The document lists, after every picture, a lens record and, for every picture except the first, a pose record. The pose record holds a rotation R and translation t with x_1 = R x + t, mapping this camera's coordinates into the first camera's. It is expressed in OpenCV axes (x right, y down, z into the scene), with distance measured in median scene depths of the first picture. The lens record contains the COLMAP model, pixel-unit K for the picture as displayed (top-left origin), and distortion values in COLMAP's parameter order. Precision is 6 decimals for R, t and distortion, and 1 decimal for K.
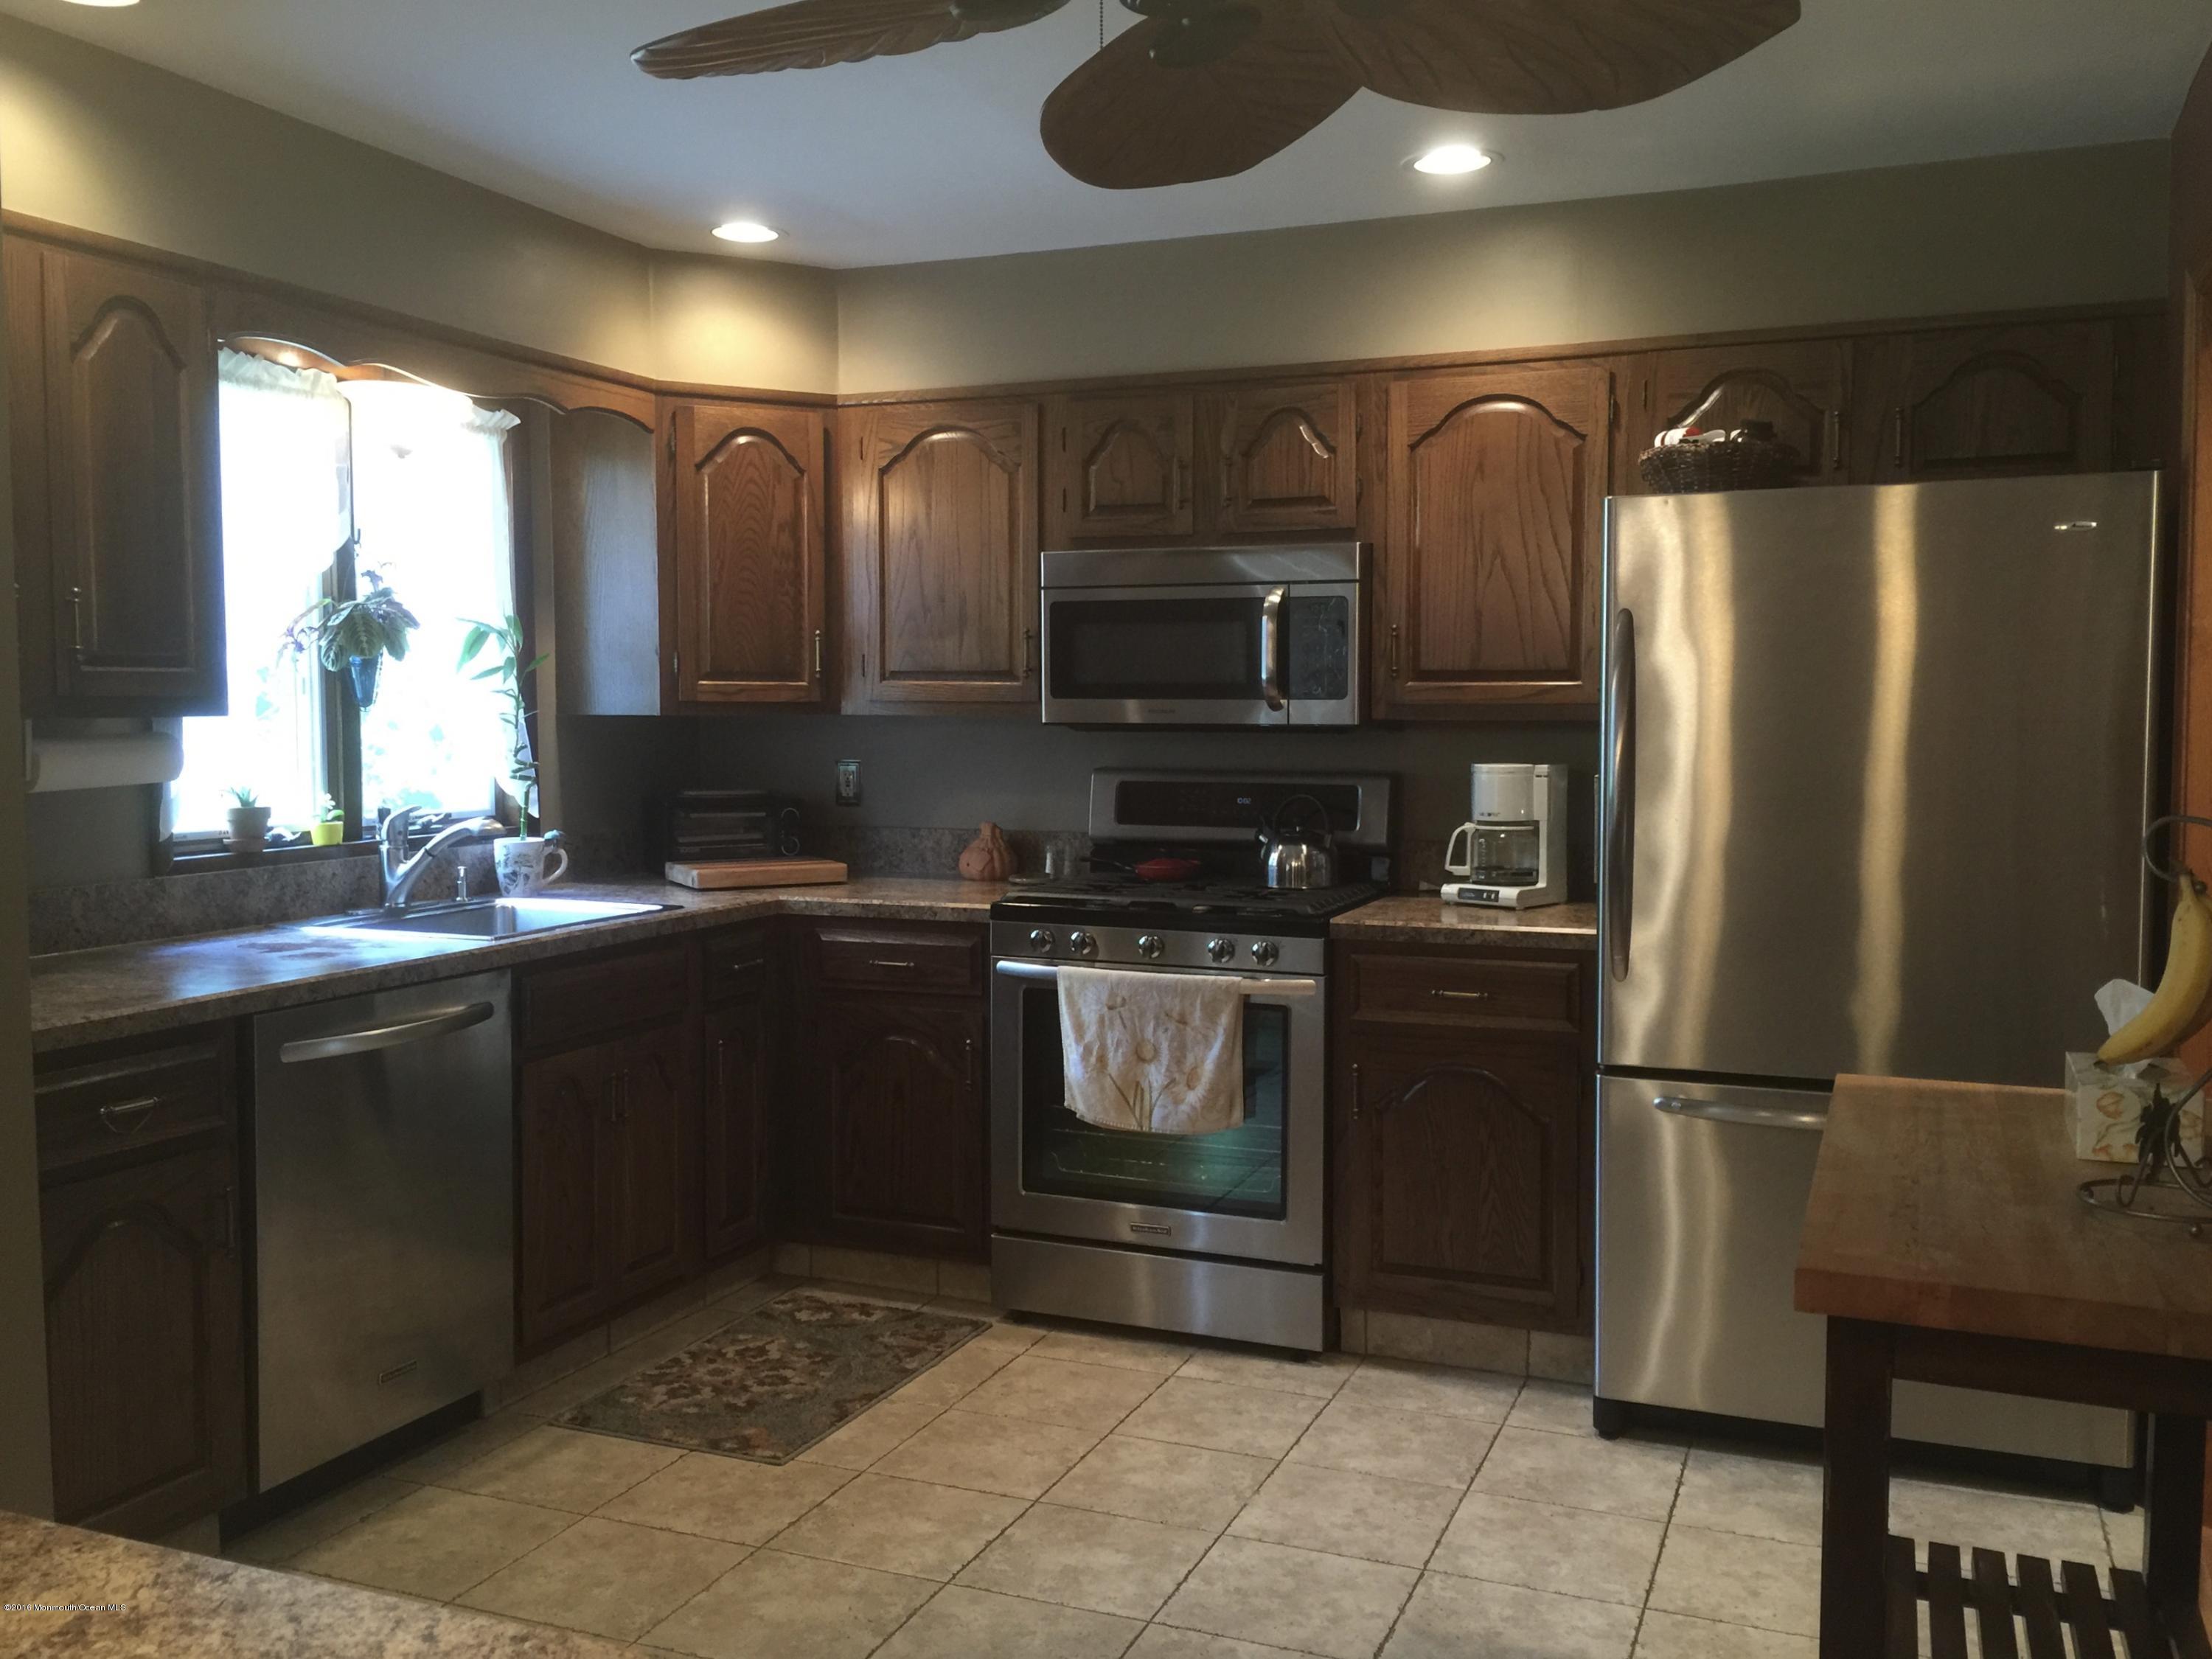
lens RADIAL K [[1948.0, 0, 1113.8], [0, 1948.0, 823.2], [0, 0, 1]] dist [0.070416, -0.103854]
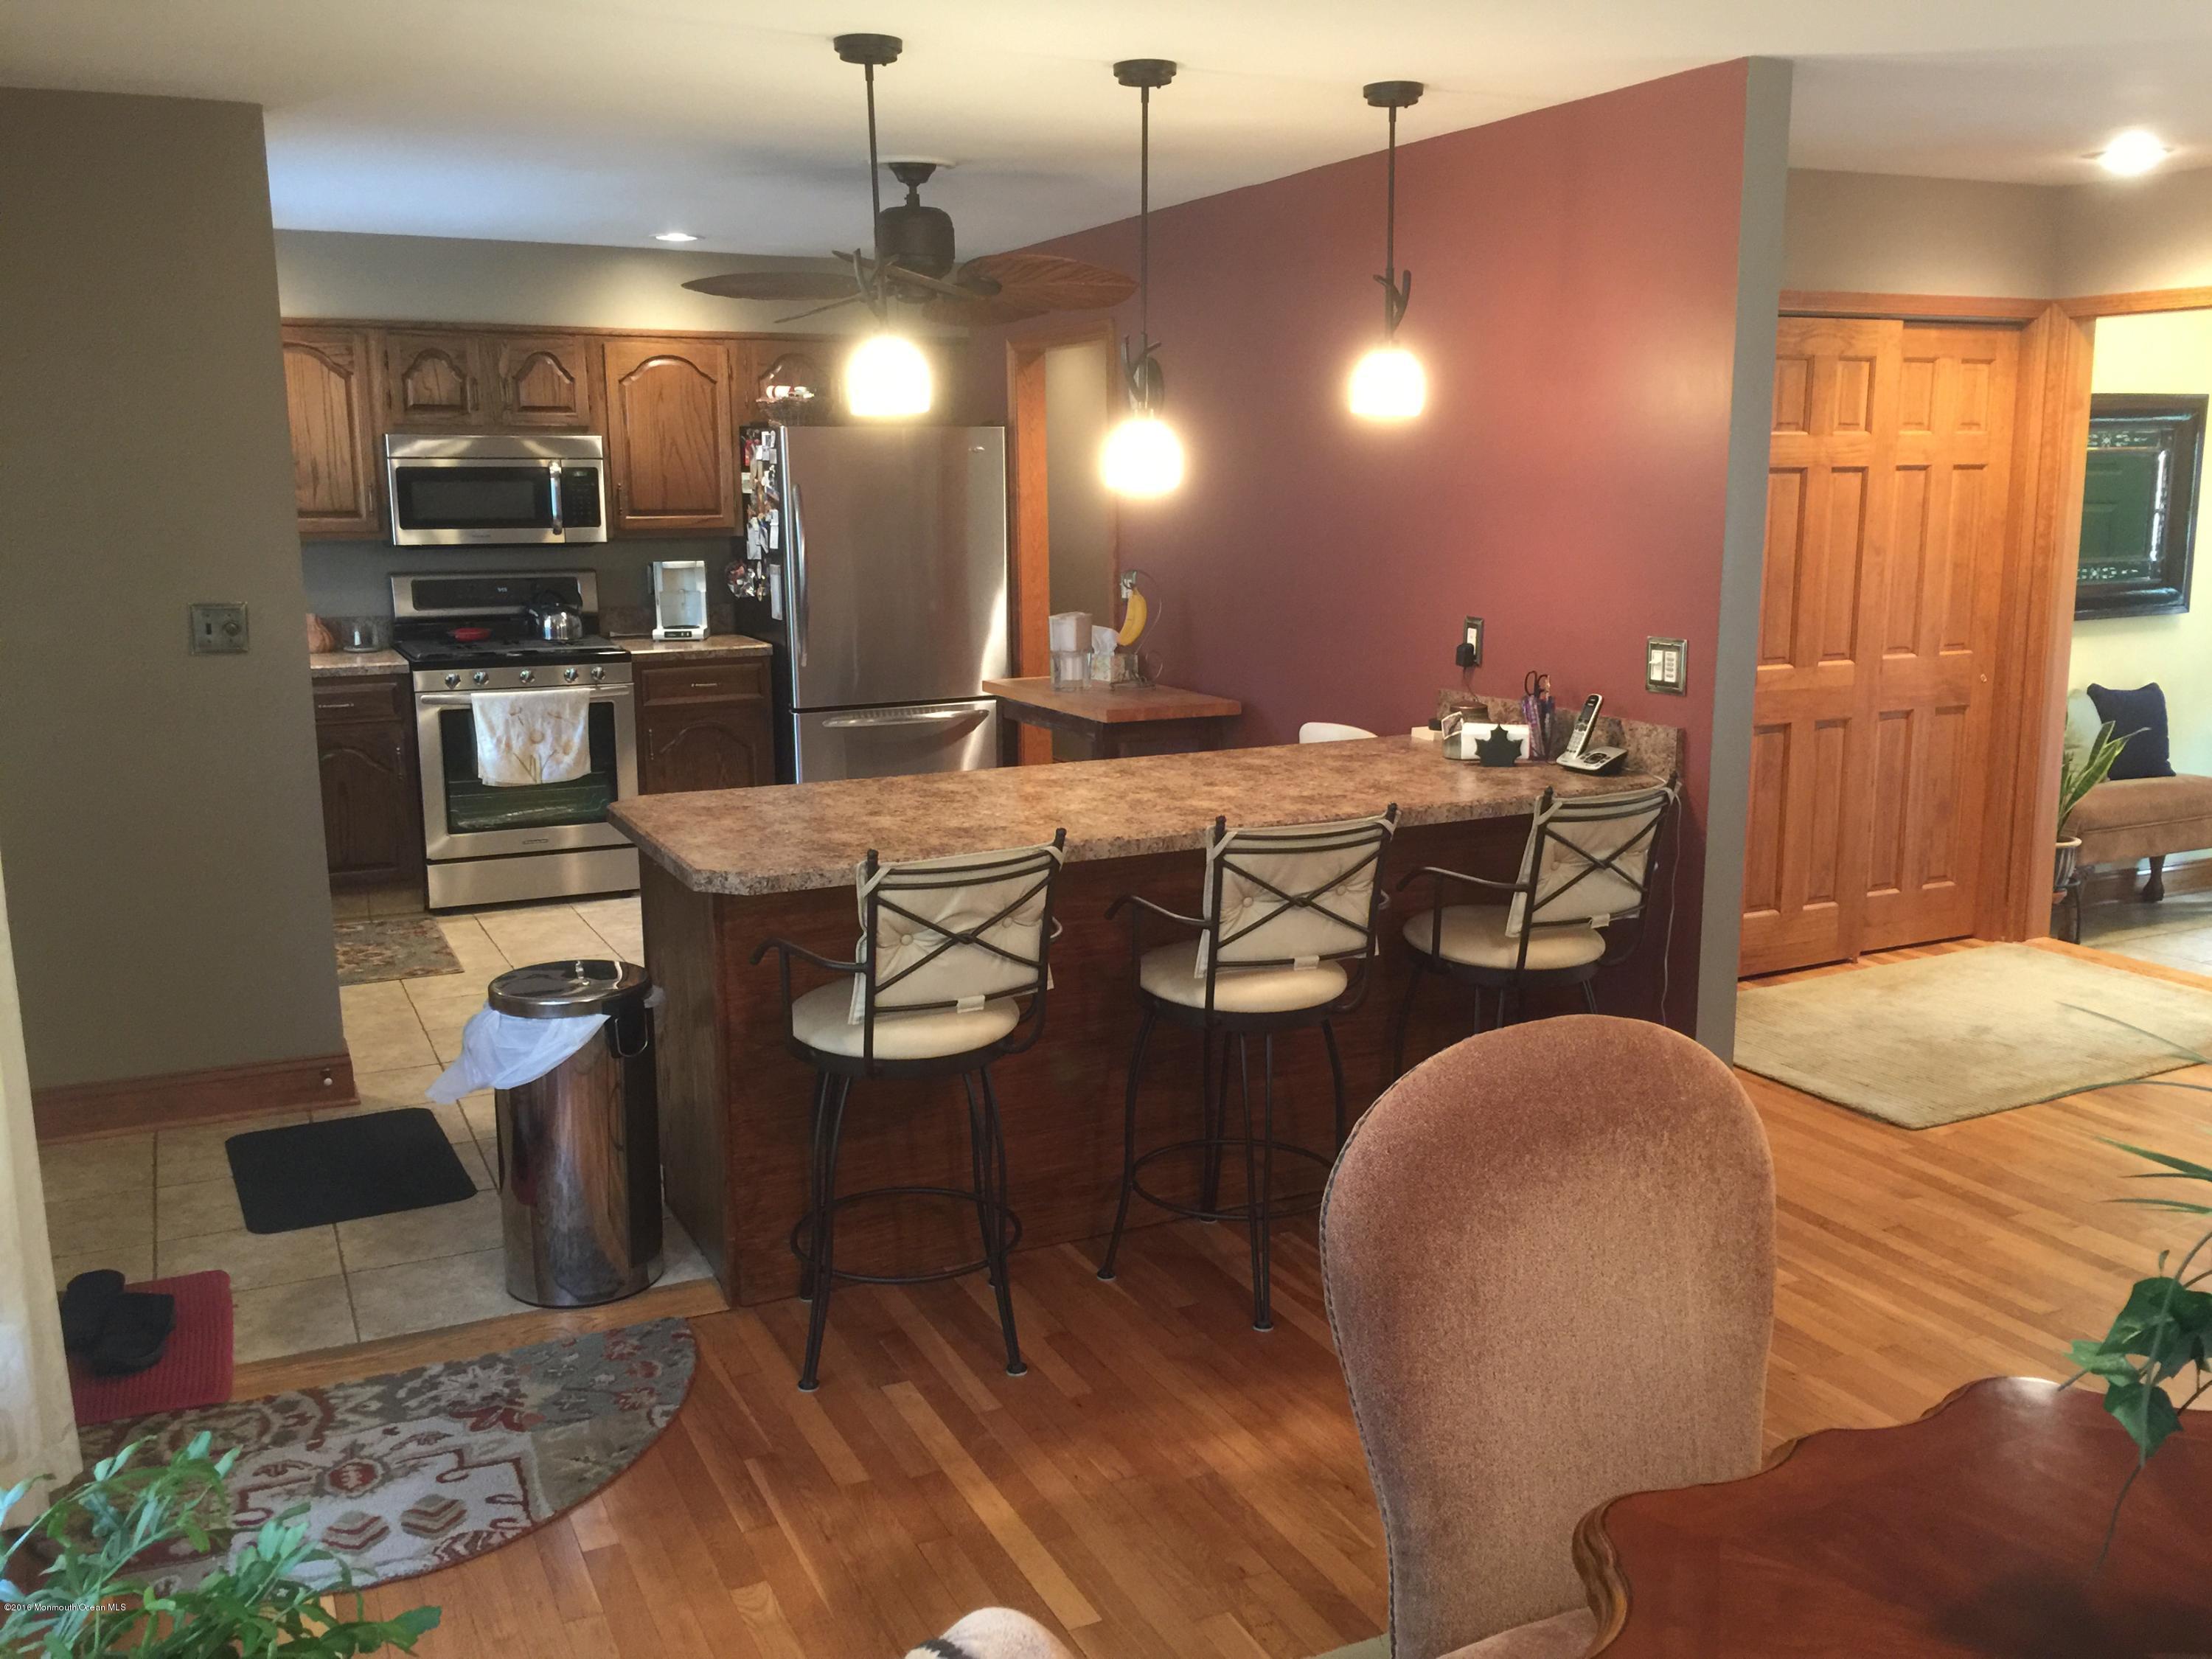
lens RADIAL K [[1948.0, 0, 1151.7], [0, 1948.0, 834.7], [0, 0, 1]] dist [0.070416, -0.103854]
pose [[0.656908, -0.140564, 0.740752, -0.915311], [0.055696, 0.988830, 0.138247, -0.006655], [-0.751911, -0.049559, 0.657399, -0.548469]]
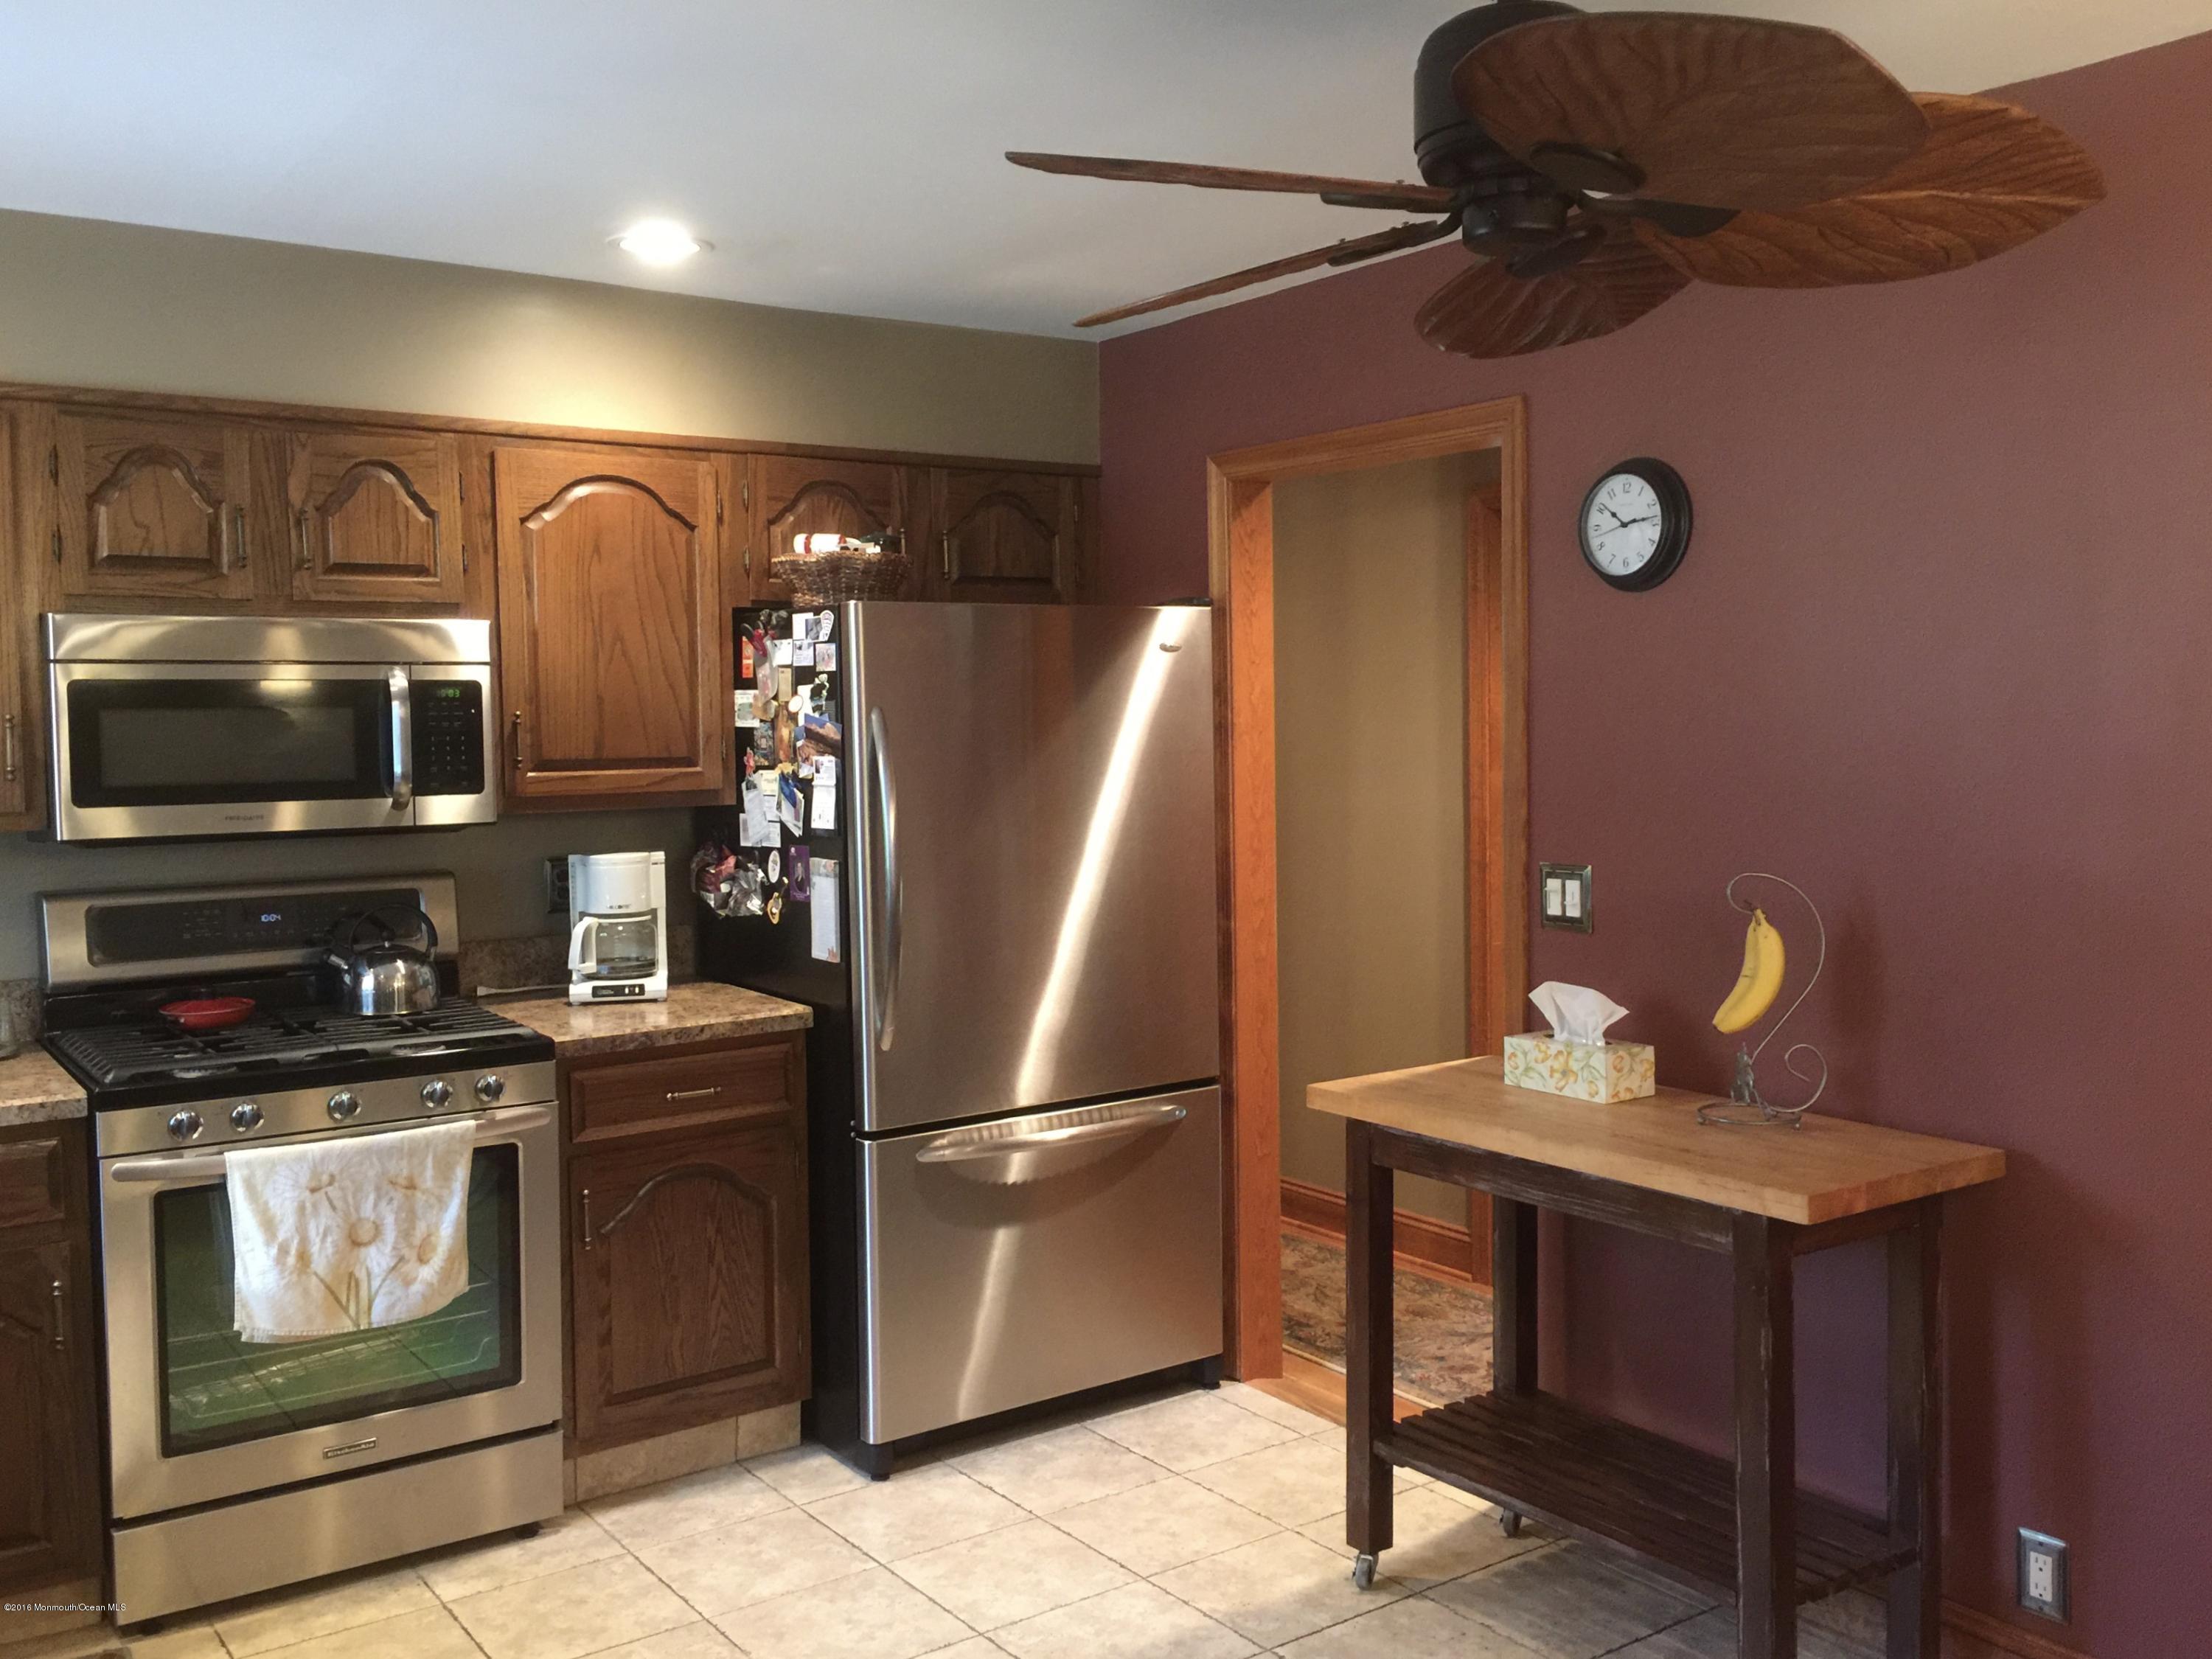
lens RADIAL K [[1948.0, 0, 1120.3], [0, 1948.0, 829.1], [0, 0, 1]] dist [0.070416, -0.103854]
pose [[0.528101, -0.059149, 0.847119, -0.504816], [0.068385, 0.997294, 0.027004, -0.053221], [-0.846424, 0.043669, 0.530716, 0.278870]]
